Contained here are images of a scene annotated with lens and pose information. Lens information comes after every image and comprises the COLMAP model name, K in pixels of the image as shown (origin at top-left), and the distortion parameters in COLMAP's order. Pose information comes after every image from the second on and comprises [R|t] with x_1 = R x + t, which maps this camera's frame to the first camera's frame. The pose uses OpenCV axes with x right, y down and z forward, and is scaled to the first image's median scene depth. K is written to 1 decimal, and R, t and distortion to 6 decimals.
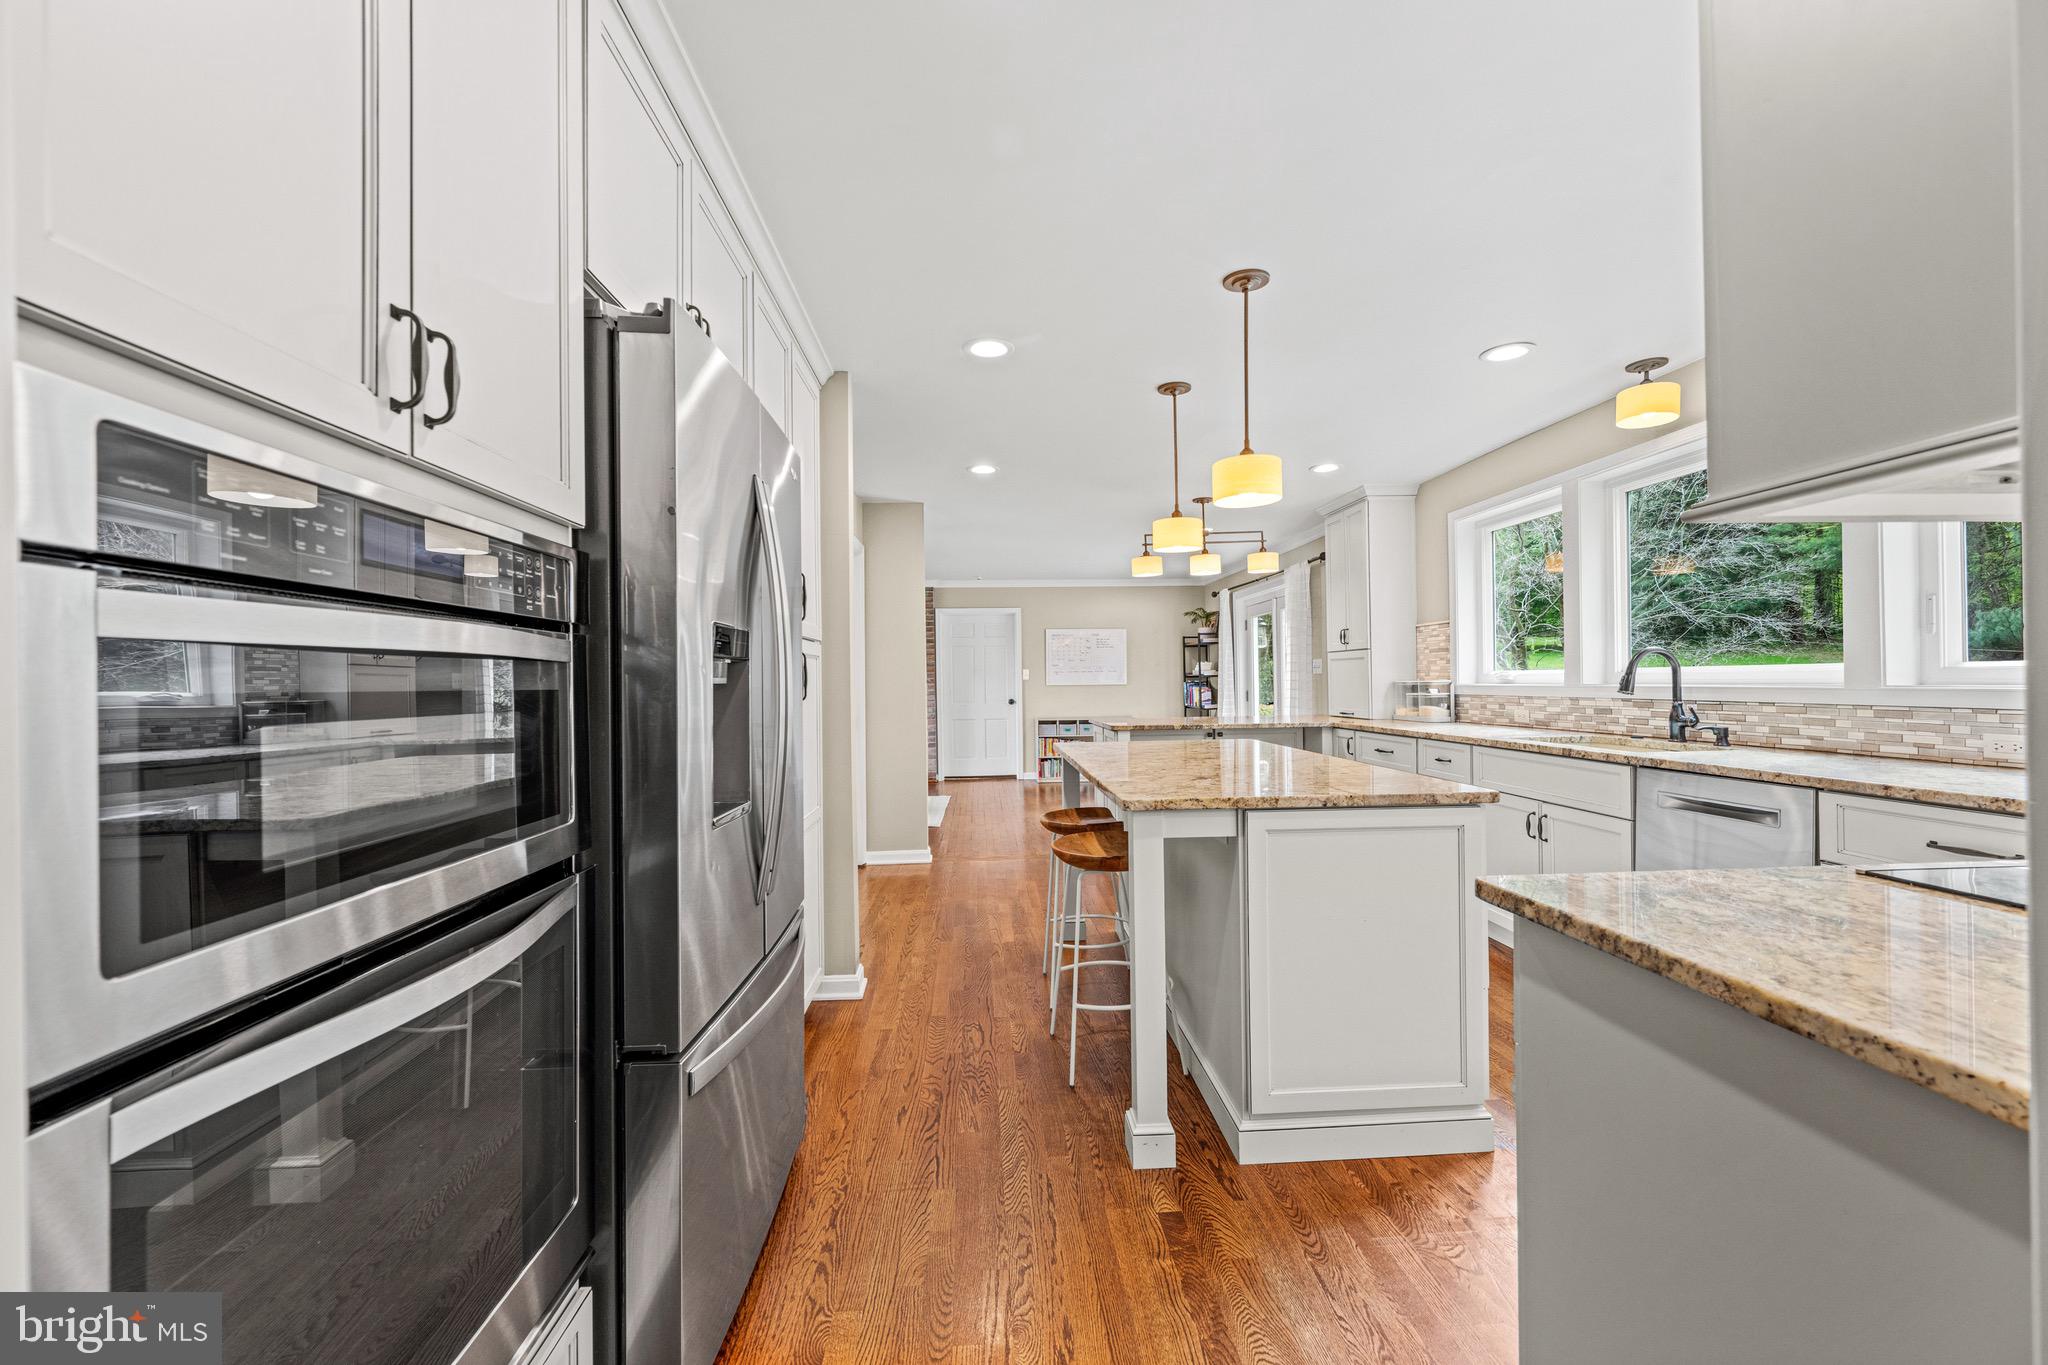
lens RADIAL K [[823.3, 0, 1020.6], [0, 823.3, 691.4], [0, 0, 1]] dist [0.000621, -0.000042]
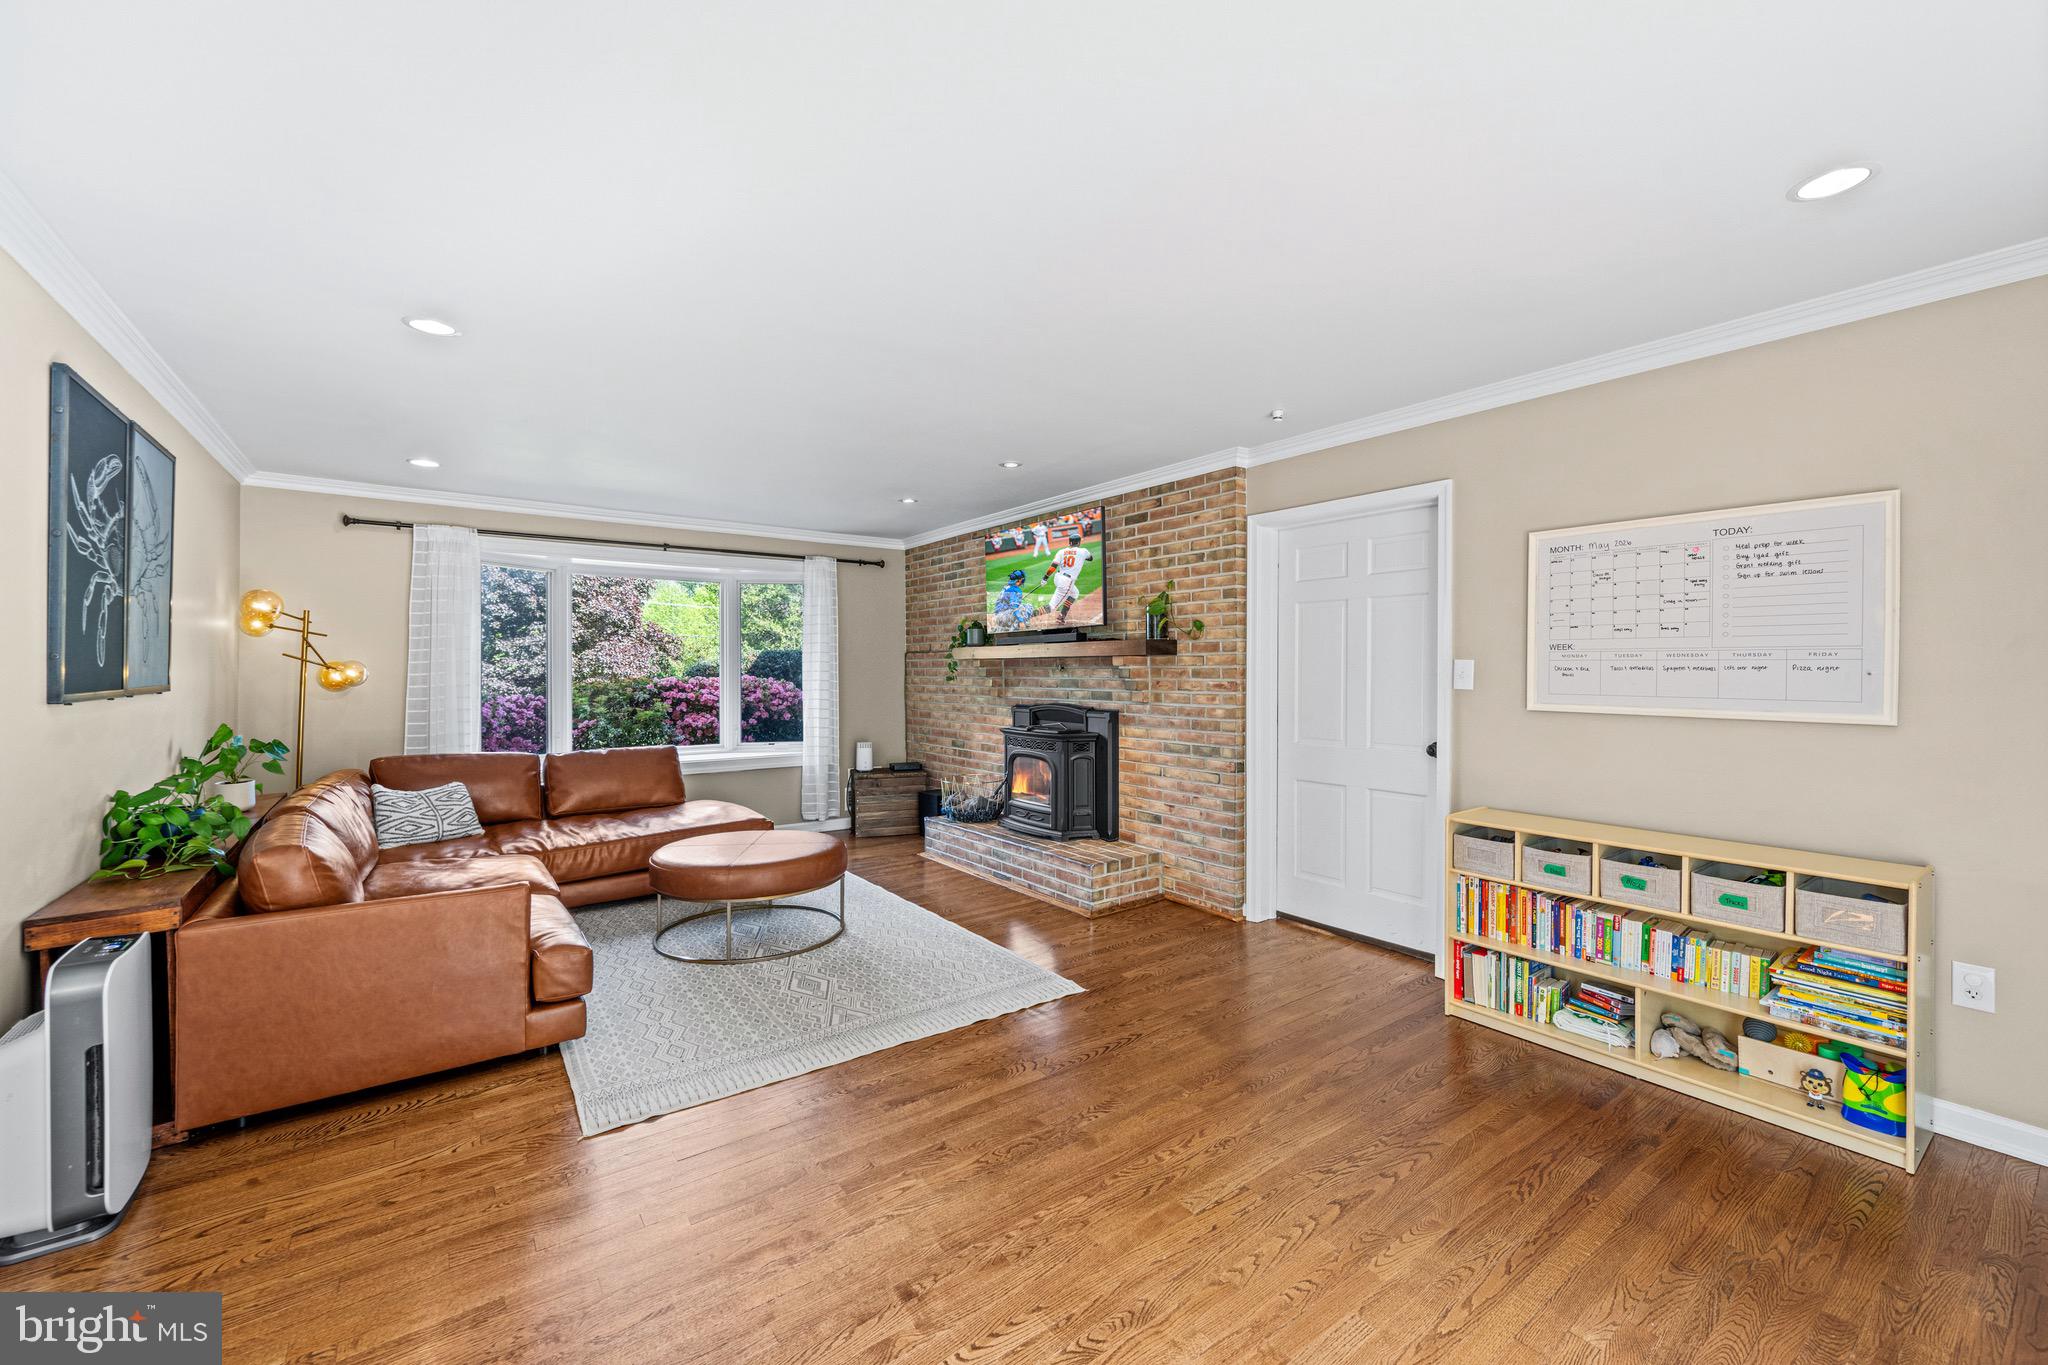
lens RADIAL K [[815.0, 0, 1018.8], [0, 815.0, 672.1], [0, 0, 1]] dist [-0.000668, 0.000035]
pose [[0.541803, 0.017415, -0.840325, 0.607778], [-0.015553, 0.999822, 0.010693, -0.071801], [0.840361, 0.007276, 0.541978, 2.150470]]
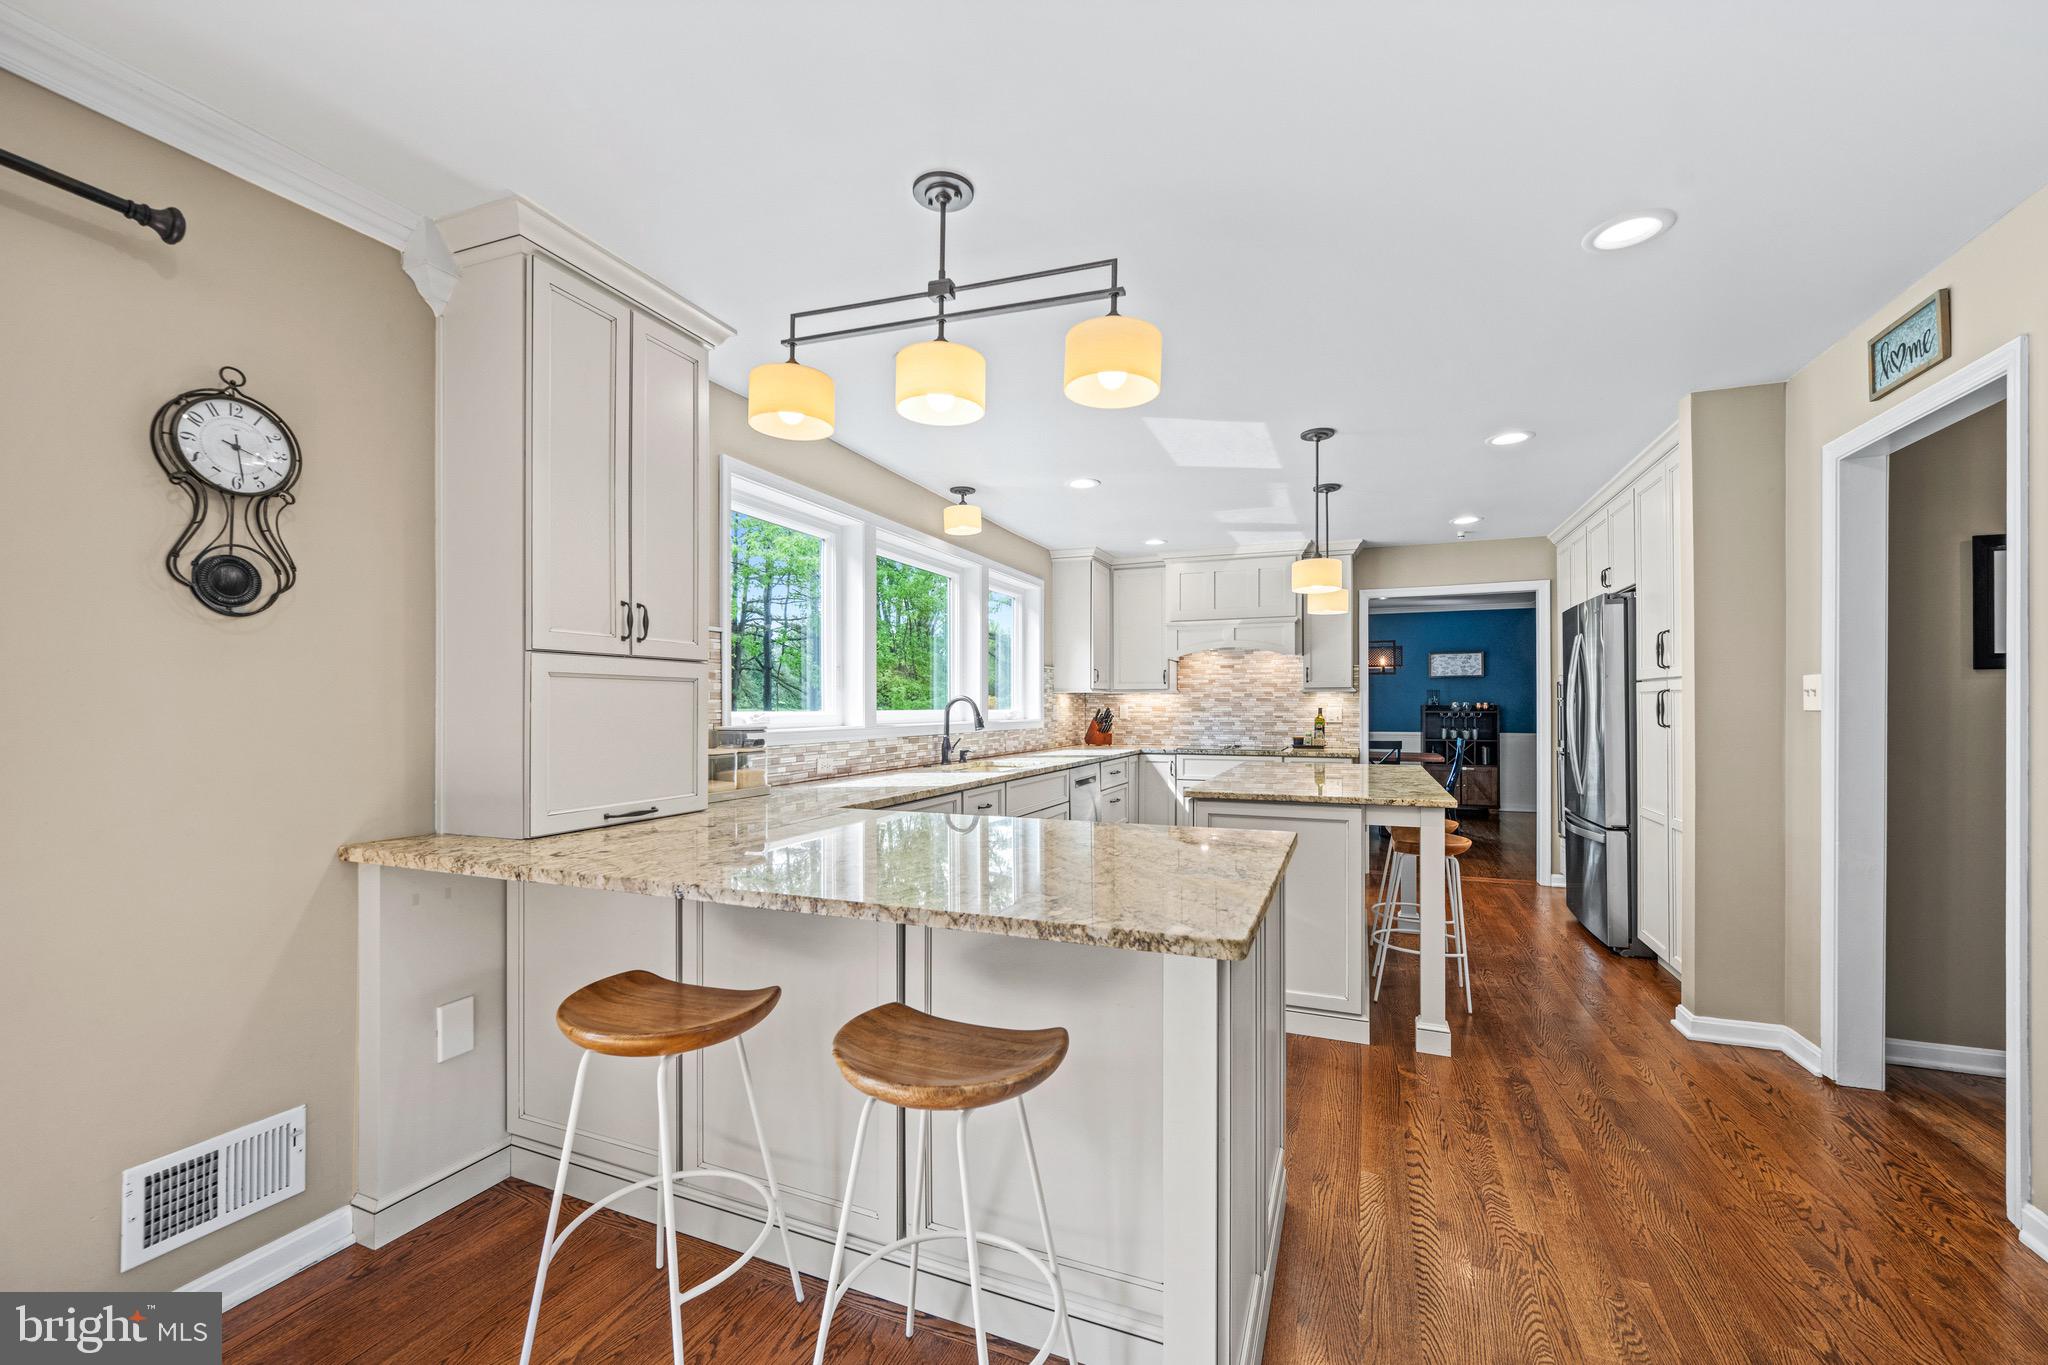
lens RADIAL K [[823.2, 0, 1026.6], [0, 823.2, 701.4], [0, 0, 1]] dist [0.000047, -0.000058]
pose [[-0.904614, 0.019604, 0.425782, 0.091344], [0.020963, 0.999779, -0.001495, -0.042402], [-0.425717, 0.007573, -0.904825, 2.323755]]
